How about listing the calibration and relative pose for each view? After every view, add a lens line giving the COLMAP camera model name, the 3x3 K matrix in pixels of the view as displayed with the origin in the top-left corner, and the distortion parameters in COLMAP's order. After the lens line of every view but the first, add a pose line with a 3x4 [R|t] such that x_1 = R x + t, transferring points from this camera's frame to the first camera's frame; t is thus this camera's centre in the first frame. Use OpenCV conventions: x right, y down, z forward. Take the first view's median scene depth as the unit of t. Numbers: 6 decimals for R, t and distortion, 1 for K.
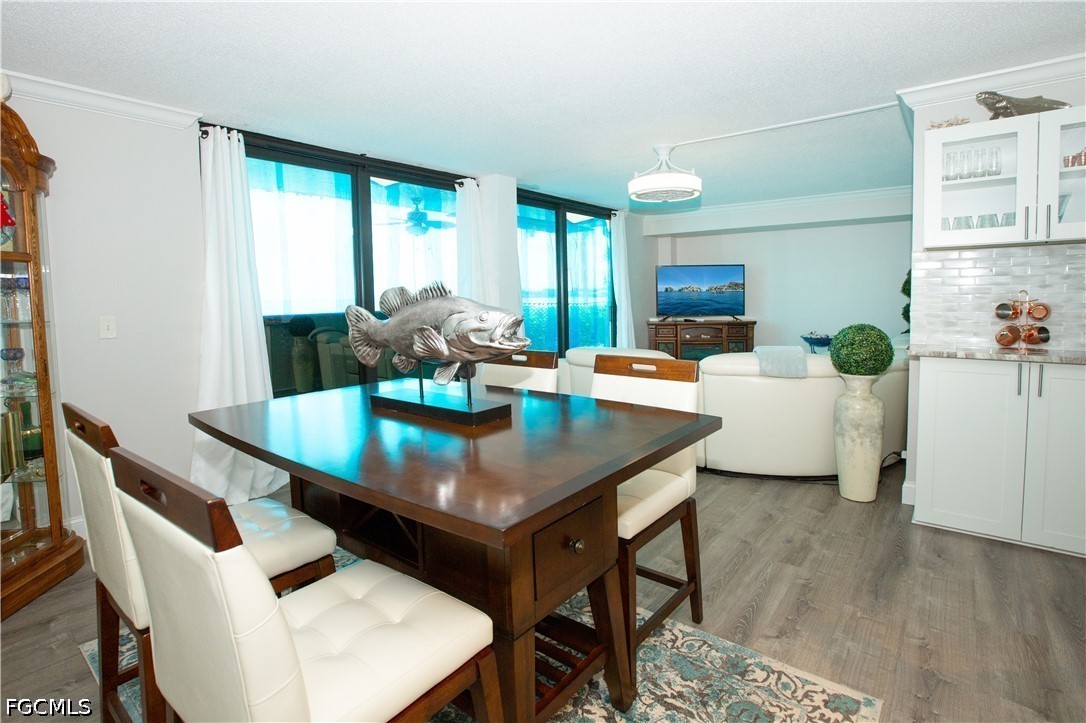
lens RADIAL K [[526.5, 0, 561.9], [0, 526.5, 336.7], [0, 0, 1]] dist [-0.040927, 0.004664]
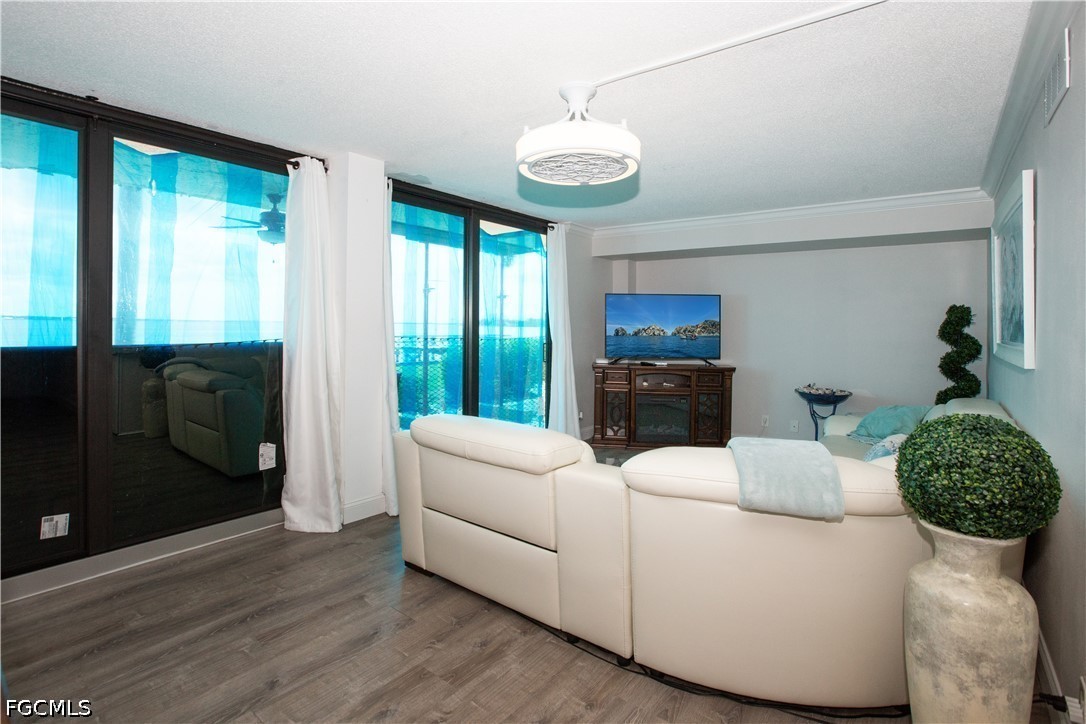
lens RADIAL K [[503.4, 0, 533.5], [0, 503.4, 332.6], [0, 0, 1]] dist [-0.024293, 0.005447]
pose [[0.999363, 0.022366, -0.027799, 0.156048], [-0.024142, 0.997574, -0.065290, -0.042833], [0.026271, 0.065920, 0.997479, 0.417961]]
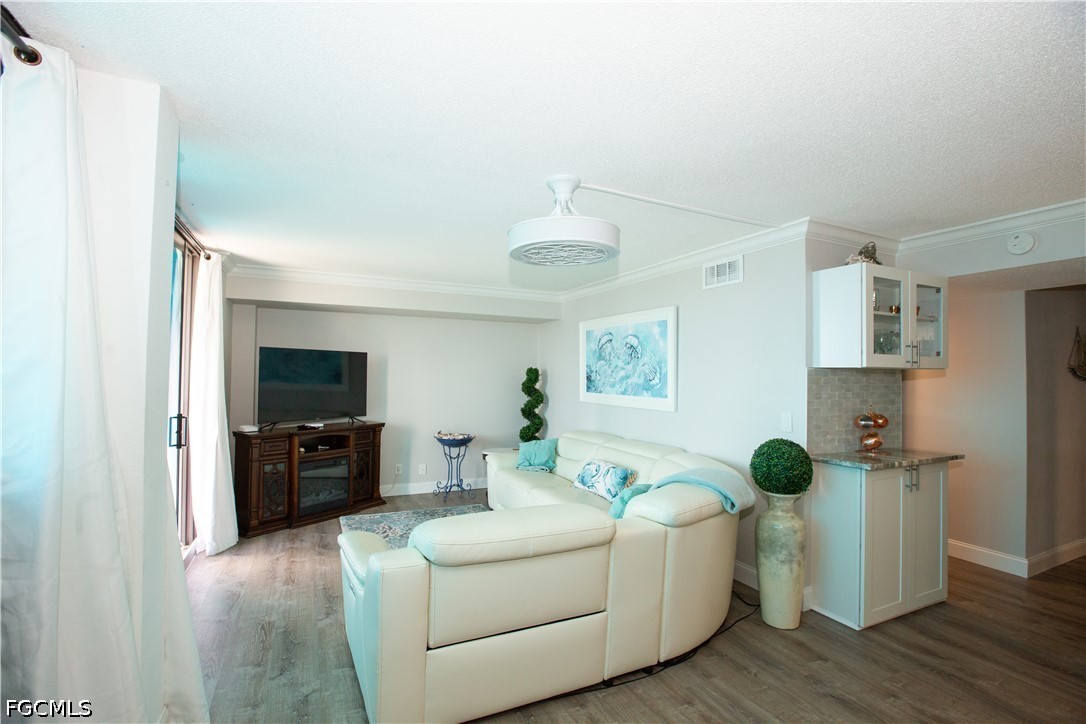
lens RADIAL K [[503.4, 0, 520.4], [0, 503.4, 372.1], [0, 0, 1]] dist [-0.024293, 0.005447]
pose [[0.478387, 0.023421, 0.877837, -0.349151], [0.052707, 0.997076, -0.055326, -0.089943], [-0.876566, 0.072735, 0.475754, 0.729456]]
